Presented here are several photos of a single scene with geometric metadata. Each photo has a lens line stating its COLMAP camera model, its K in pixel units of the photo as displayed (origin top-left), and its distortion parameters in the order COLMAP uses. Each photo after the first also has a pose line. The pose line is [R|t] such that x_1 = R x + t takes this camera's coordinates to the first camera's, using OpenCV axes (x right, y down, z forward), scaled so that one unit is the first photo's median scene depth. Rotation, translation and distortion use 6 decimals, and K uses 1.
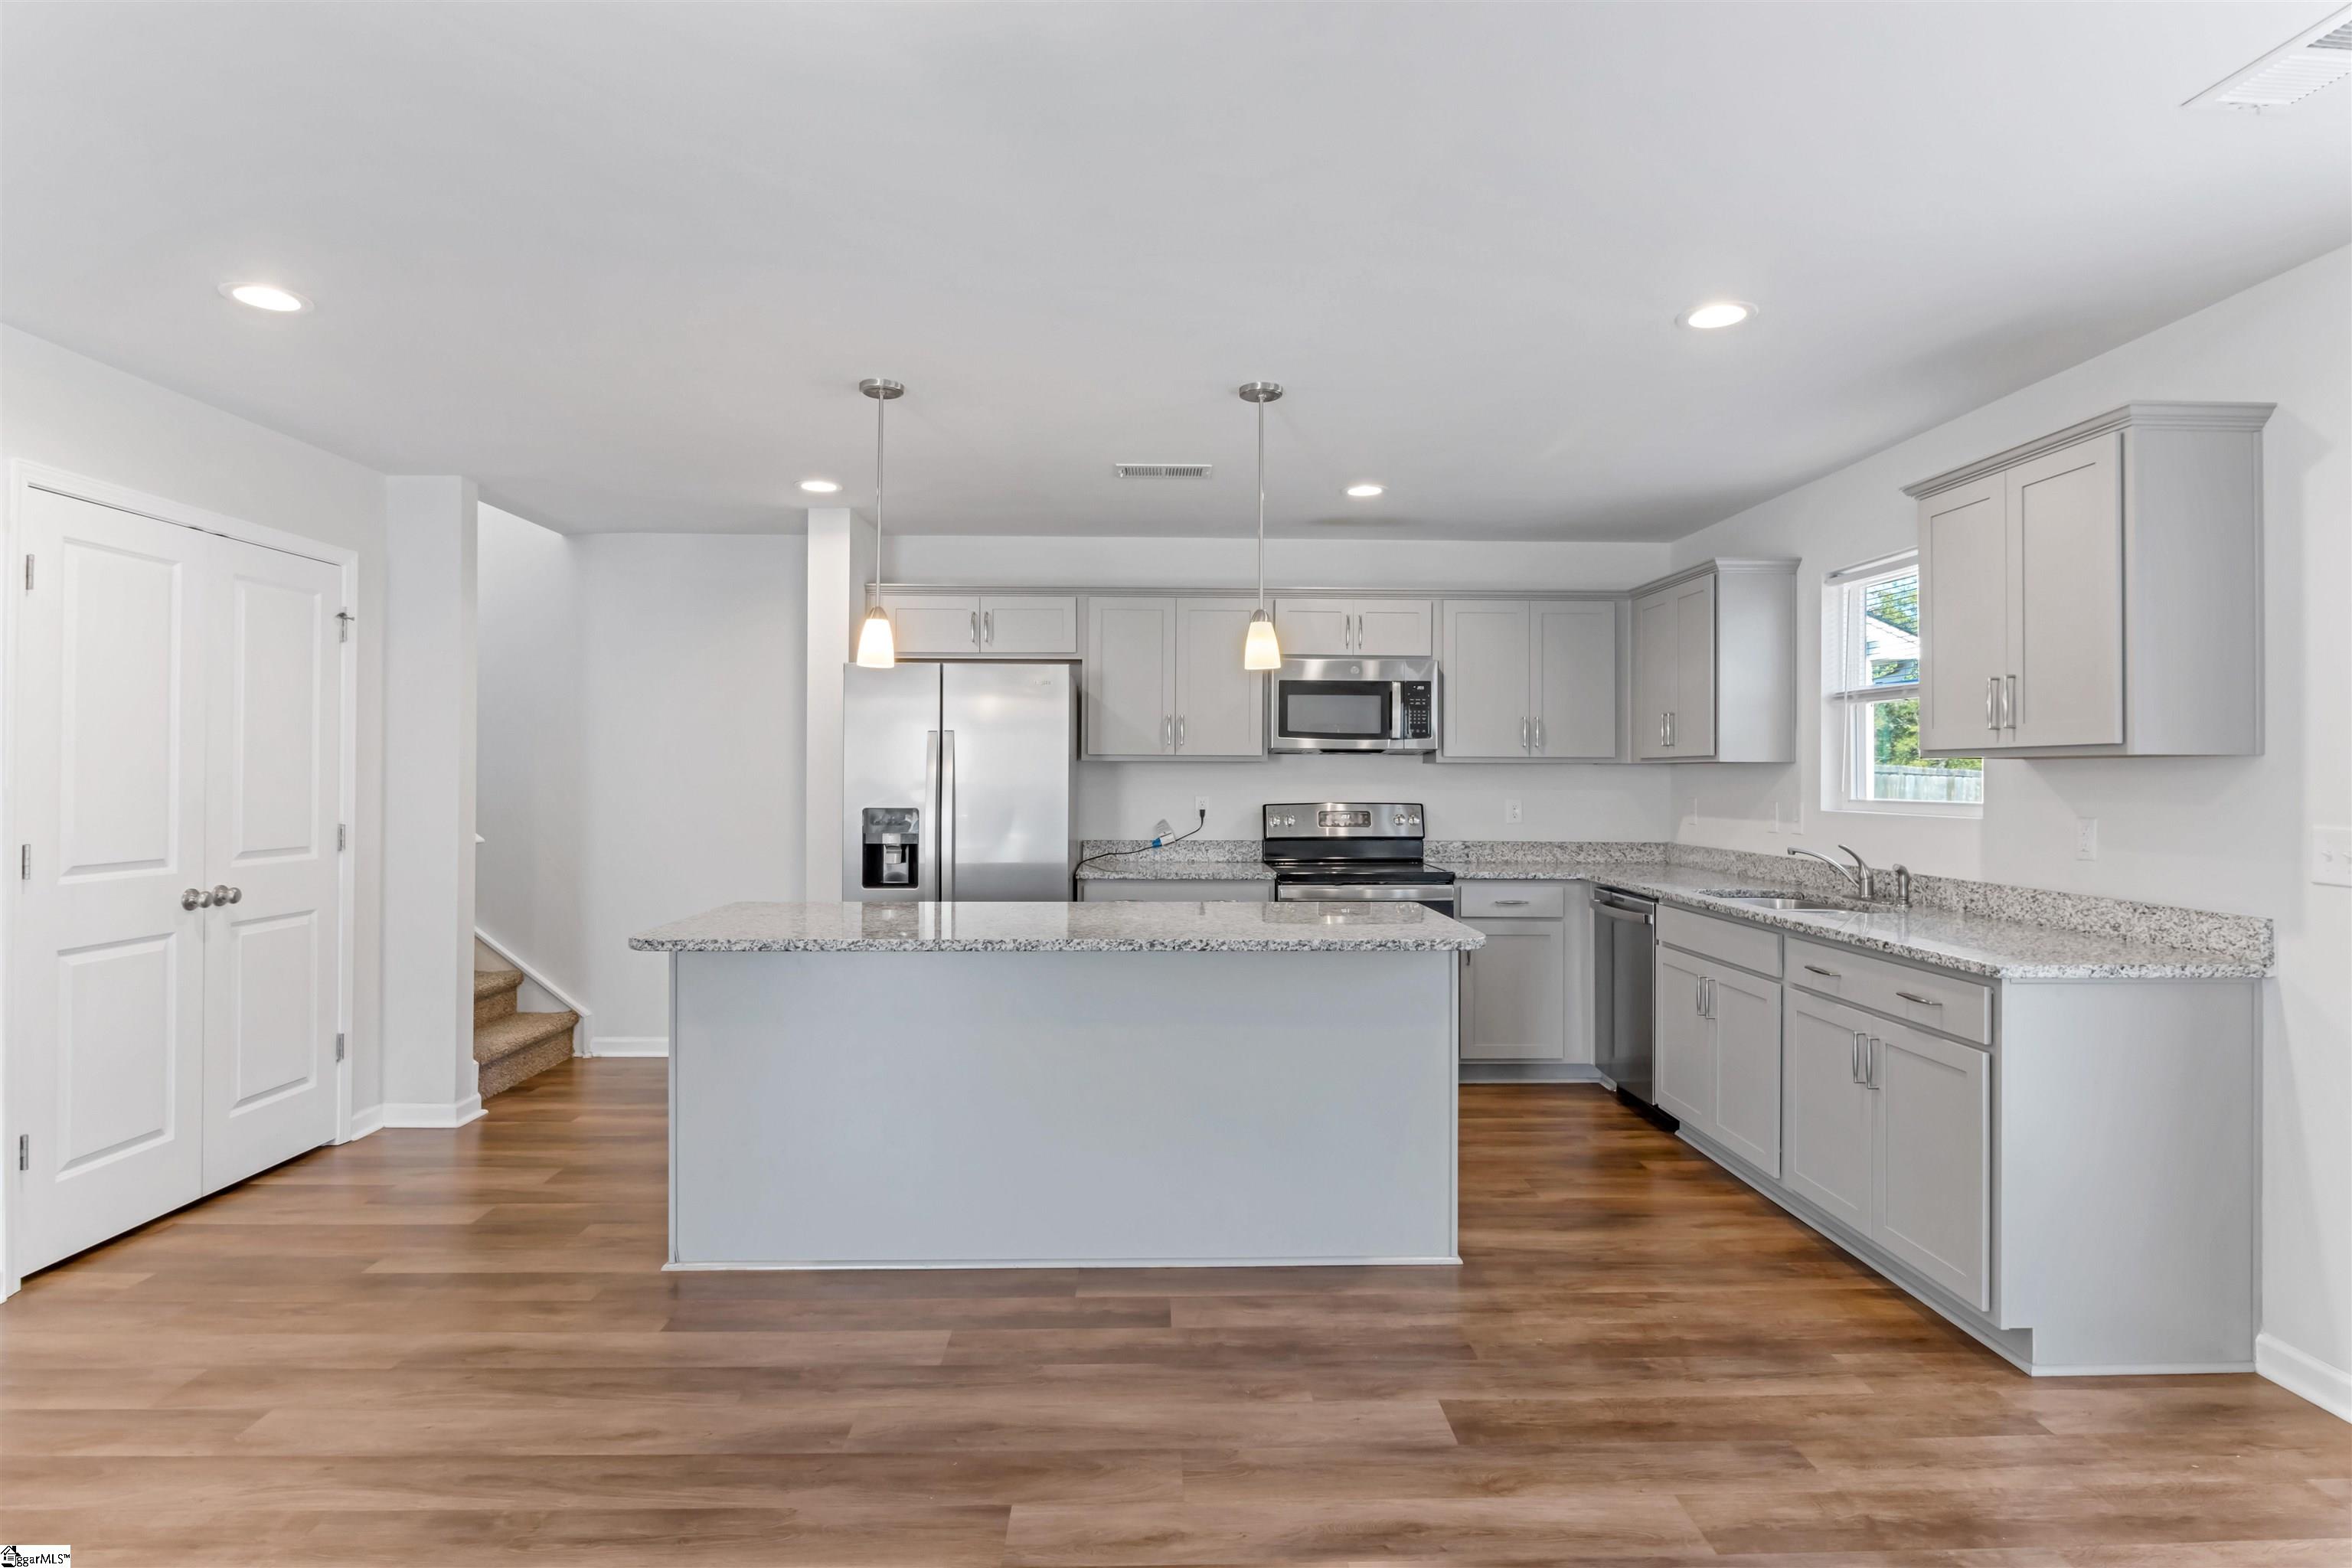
lens RADIAL K [[1208.4, 0, 1176.9], [0, 1208.4, 765.1], [0, 0, 1]] dist [-0.011773, -0.001104]
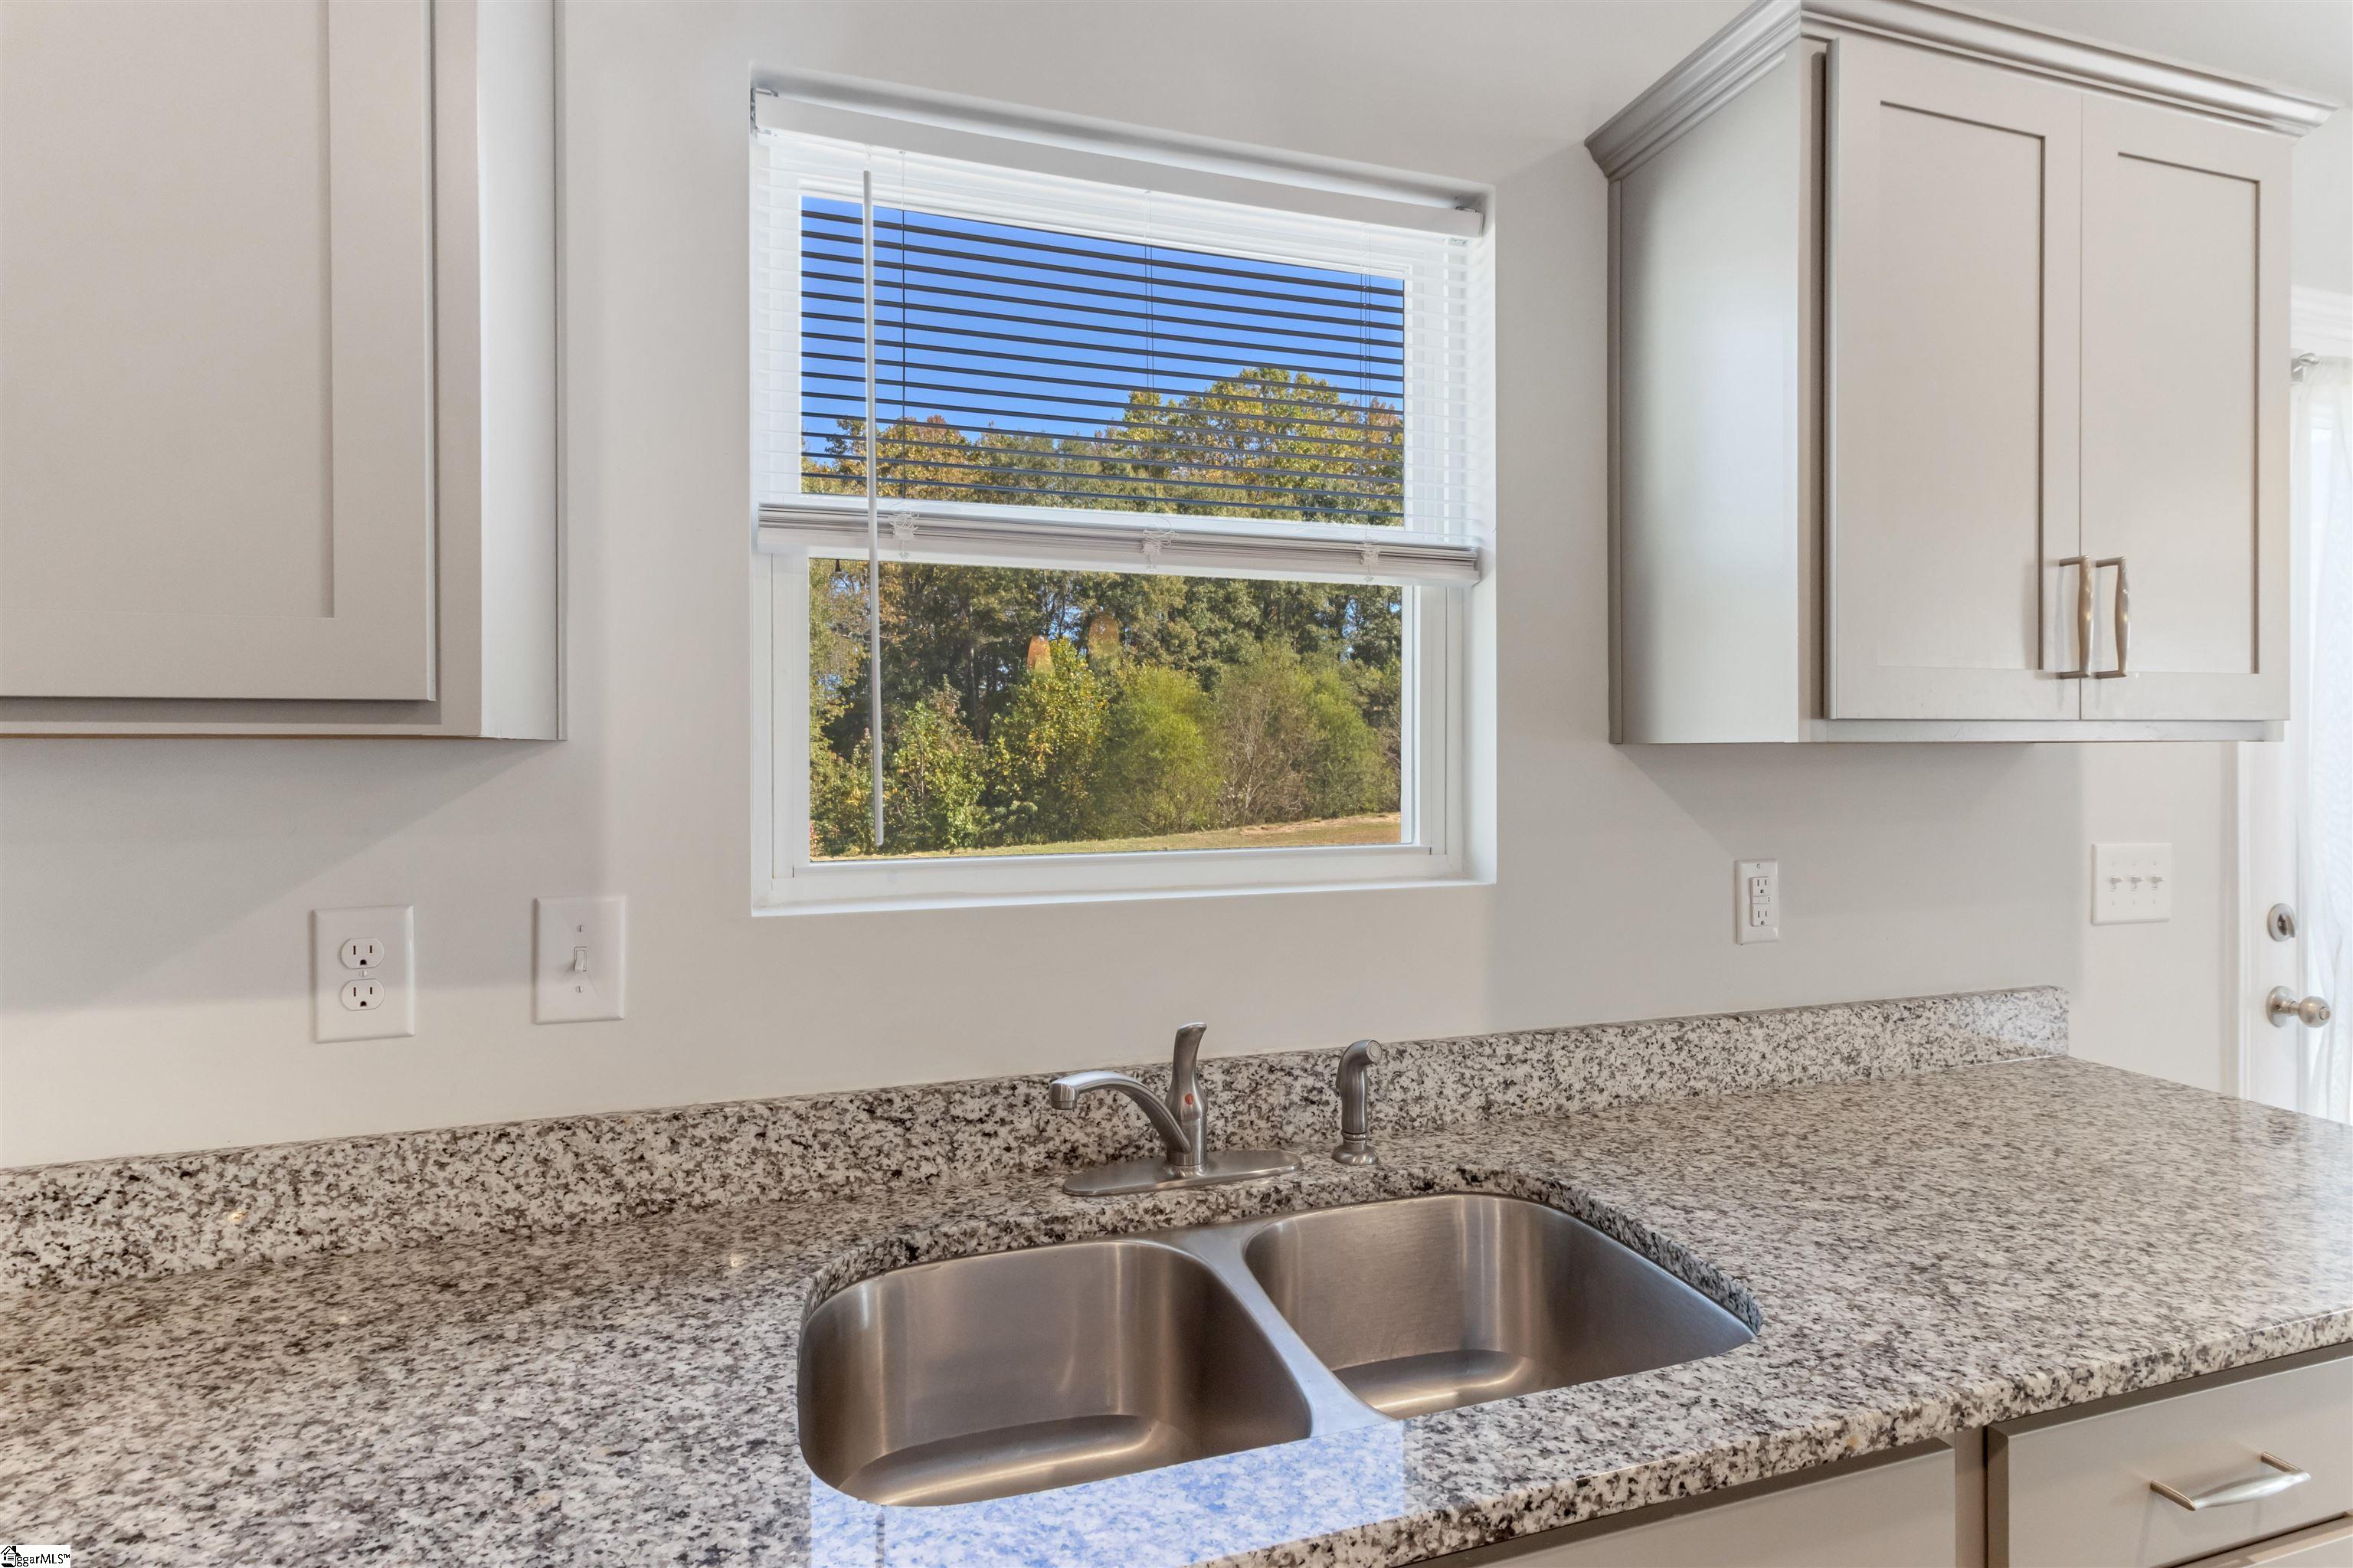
lens RADIAL K [[1132.9, 0, 1186.5], [0, 1132.9, 758.6], [0, 0, 1]] dist [0.002064, 0.000602]
pose [[-0.275695, -0.009899, 0.961194, 0.256563], [-0.007067, 0.999941, 0.008271, -0.001114], [-0.961219, -0.004512, -0.275749, 0.974312]]
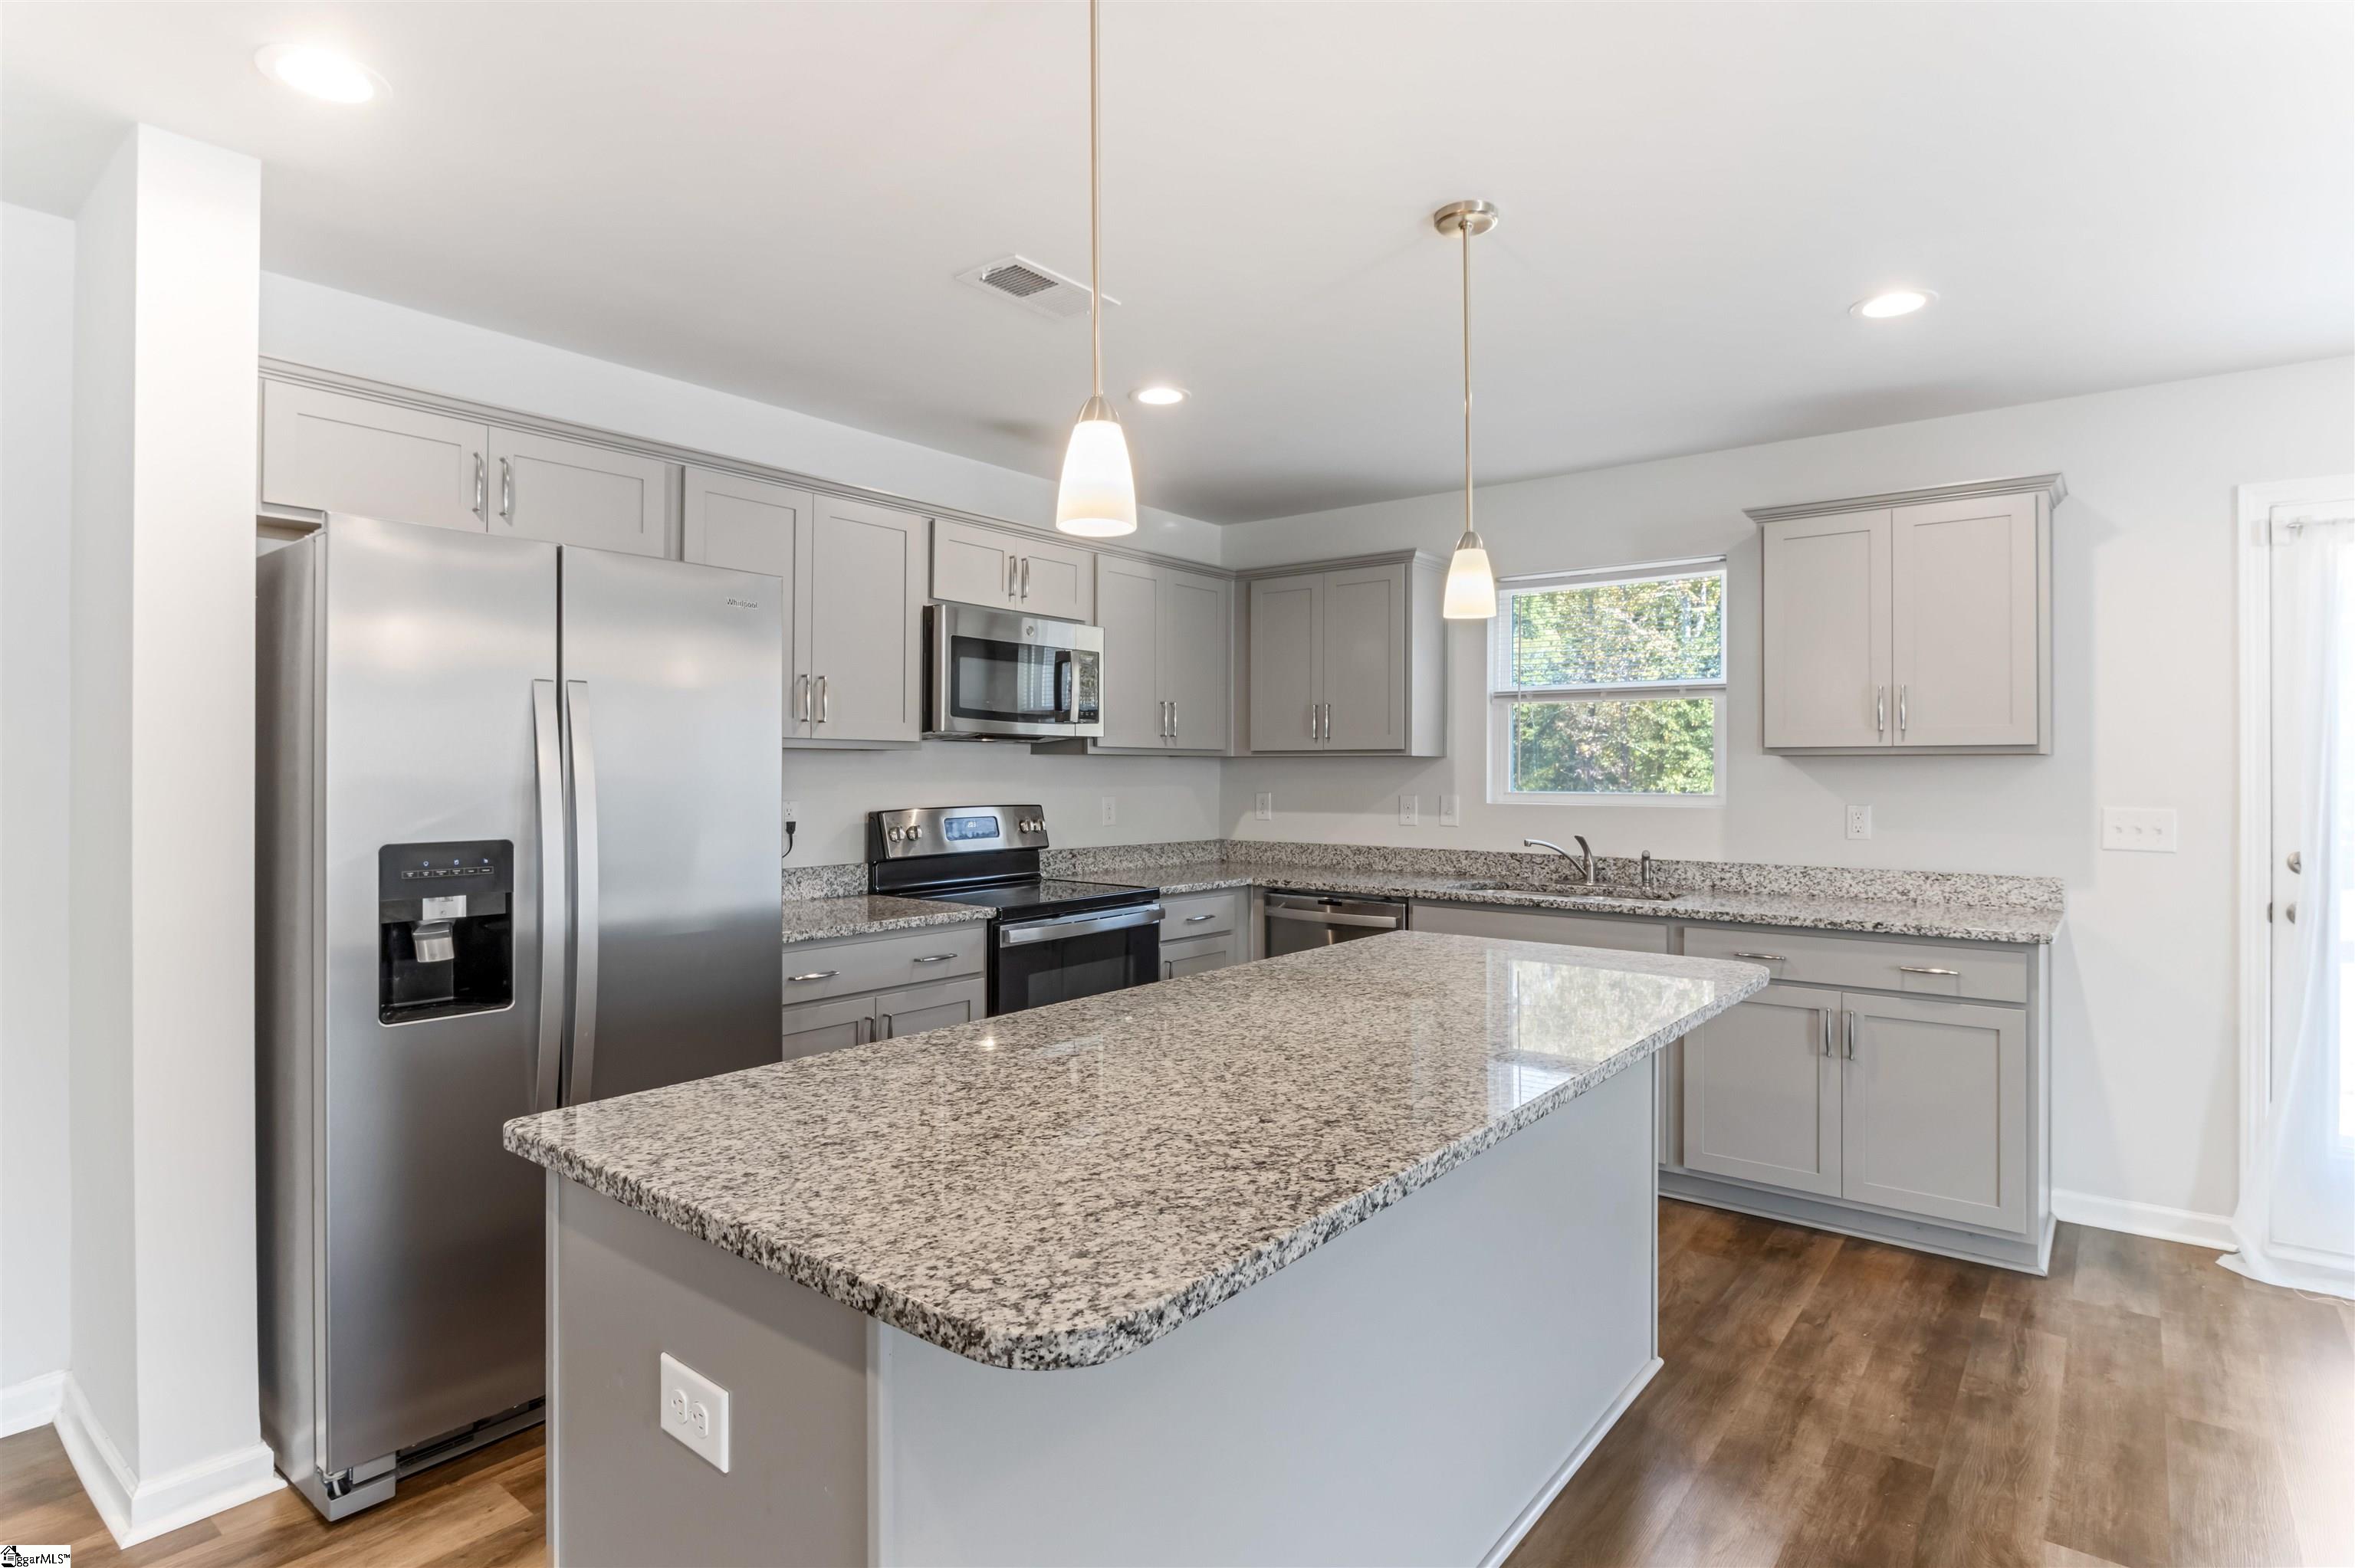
lens RADIAL K [[1209.7, 0, 1178.4], [0, 1209.7, 765.1], [0, 0, 1]] dist [-0.011773, -0.001104]
pose [[0.644804, 0.001252, 0.764347, -0.441132], [-0.006670, 0.999970, 0.003989, 0.002445], [-0.764319, -0.007671, 0.644793, 0.526713]]
